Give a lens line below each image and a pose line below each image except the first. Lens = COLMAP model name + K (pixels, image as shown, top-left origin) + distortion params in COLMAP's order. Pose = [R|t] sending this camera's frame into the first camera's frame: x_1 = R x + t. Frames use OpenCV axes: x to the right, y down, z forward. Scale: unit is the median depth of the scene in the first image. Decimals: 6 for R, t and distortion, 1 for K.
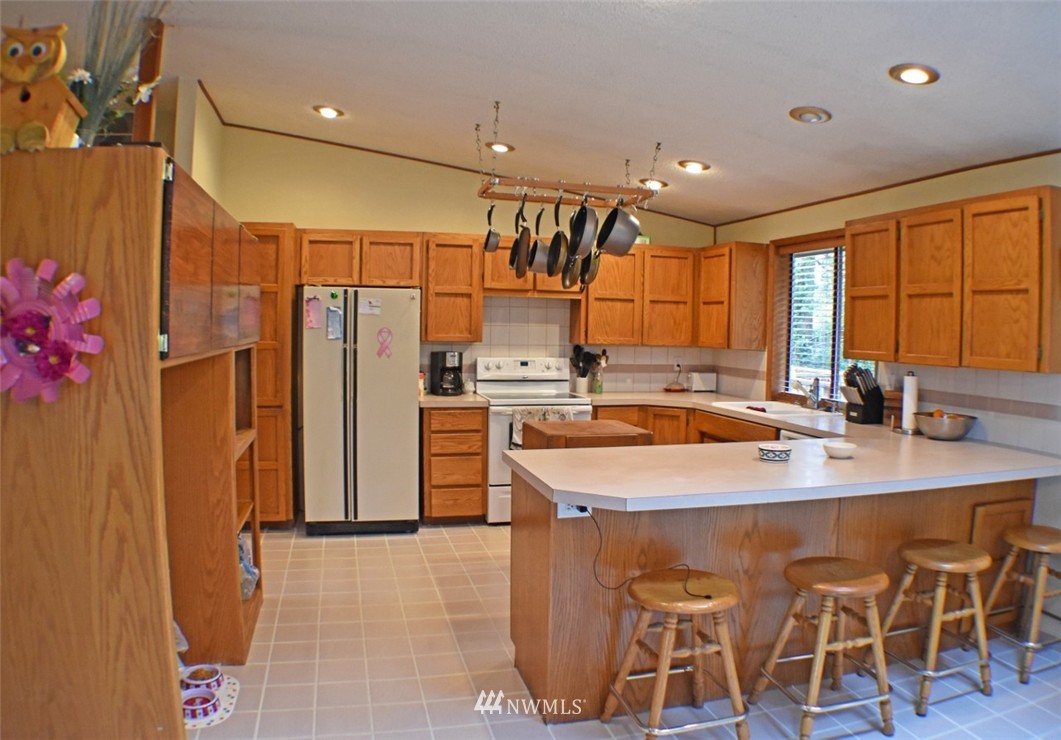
lens RADIAL K [[763.2, 0, 530.5], [0, 763.2, 370.0], [0, 0, 1]] dist [-0.180505, 0.001274]
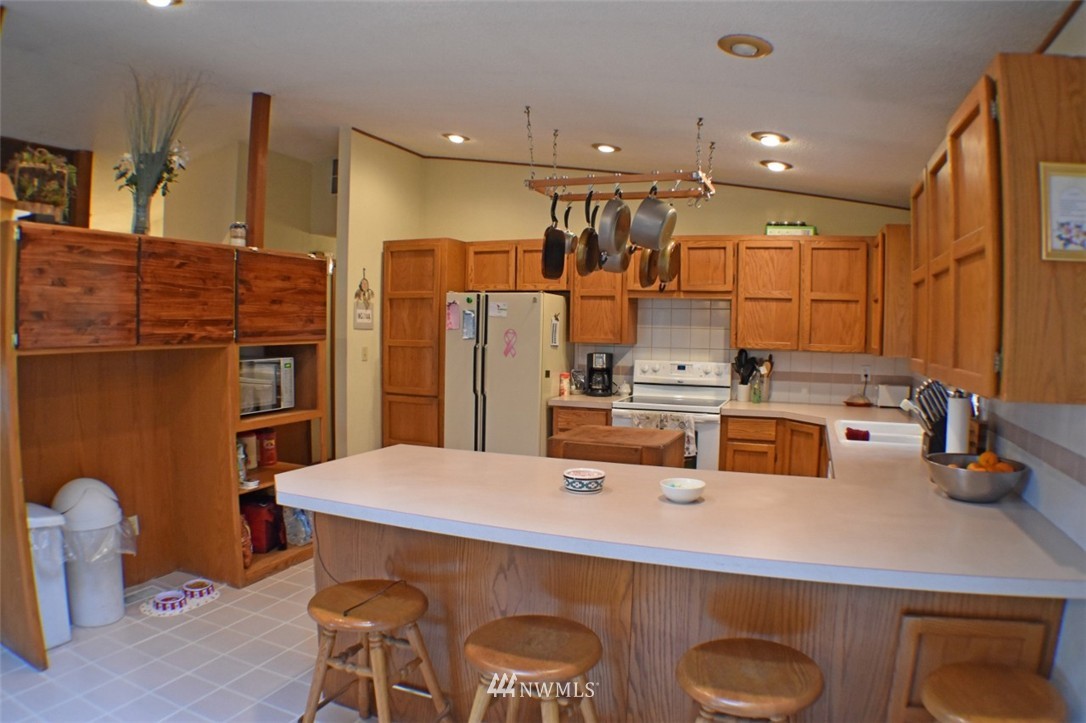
lens RADIAL K [[711.9, 0, 543.0], [0, 711.9, 361.5], [0, 0, 1]] dist [-0.216100, 0.045120]
pose [[0.805074, 0.027106, -0.592554, 0.399061], [-0.035272, 0.999375, -0.002206, -0.008181], [0.592125, 0.022676, 0.805527, 0.190870]]
